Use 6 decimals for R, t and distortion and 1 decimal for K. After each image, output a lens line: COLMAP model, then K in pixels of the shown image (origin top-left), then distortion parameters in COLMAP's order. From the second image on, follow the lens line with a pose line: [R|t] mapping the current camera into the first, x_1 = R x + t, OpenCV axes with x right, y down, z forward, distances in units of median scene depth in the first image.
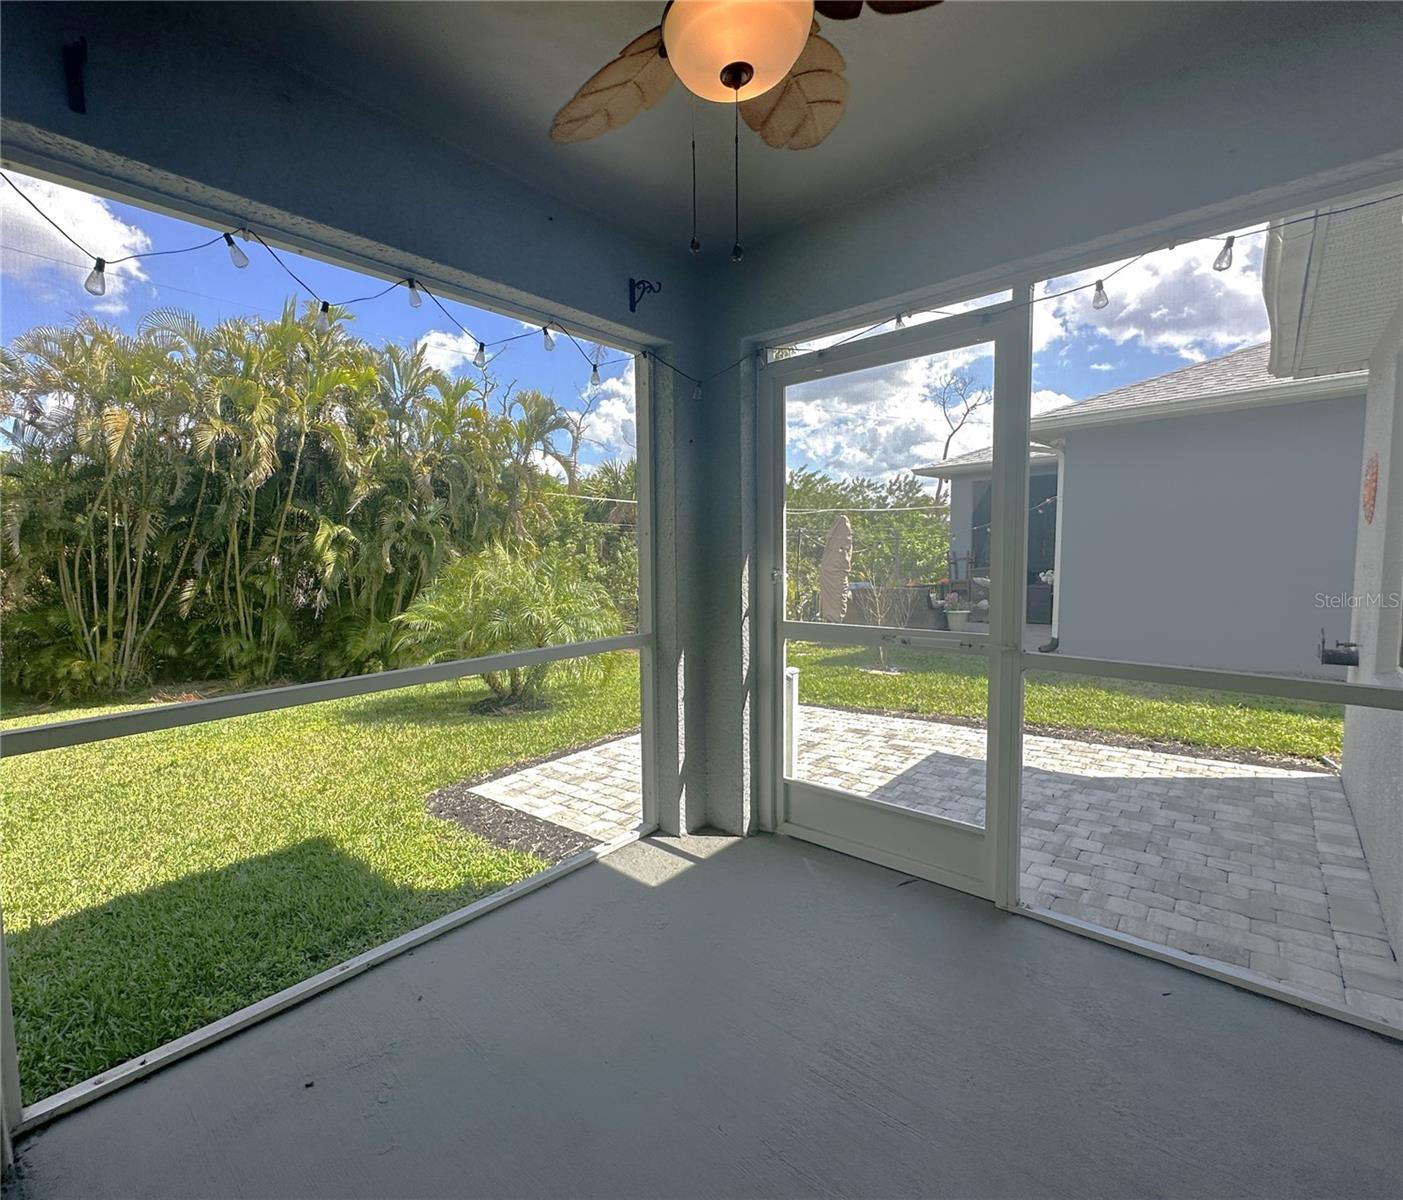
lens RADIAL K [[651.2, 0, 594.7], [0, 651.2, 602.0], [0, 0, 1]] dist [0.000831, 0.000472]
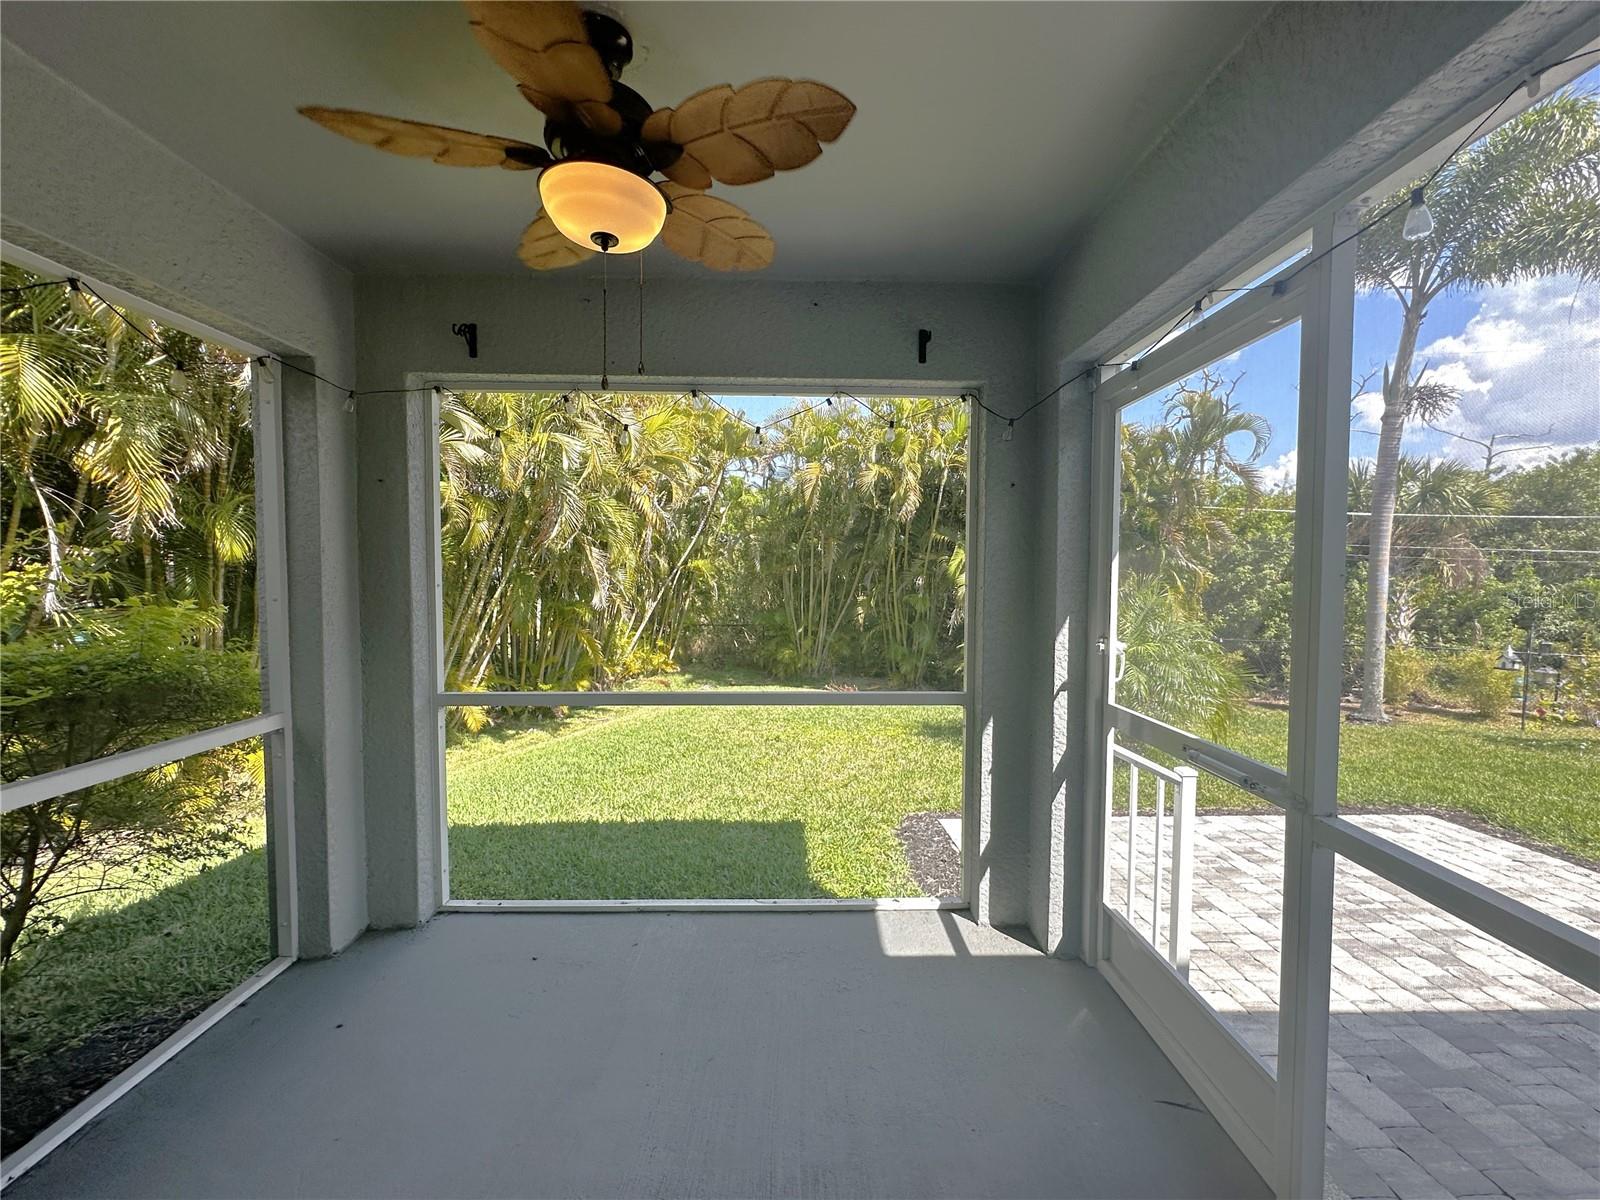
lens RADIAL K [[640.9, 0, 797.7], [0, 640.9, 600.1], [0, 0, 1]] dist [-0.002112, 0.000291]
pose [[0.728186, 0.052849, -0.683339, 0.375982], [-0.071701, 0.997426, 0.000733, -0.048365], [0.681619, 0.048462, 0.730101, 0.116754]]
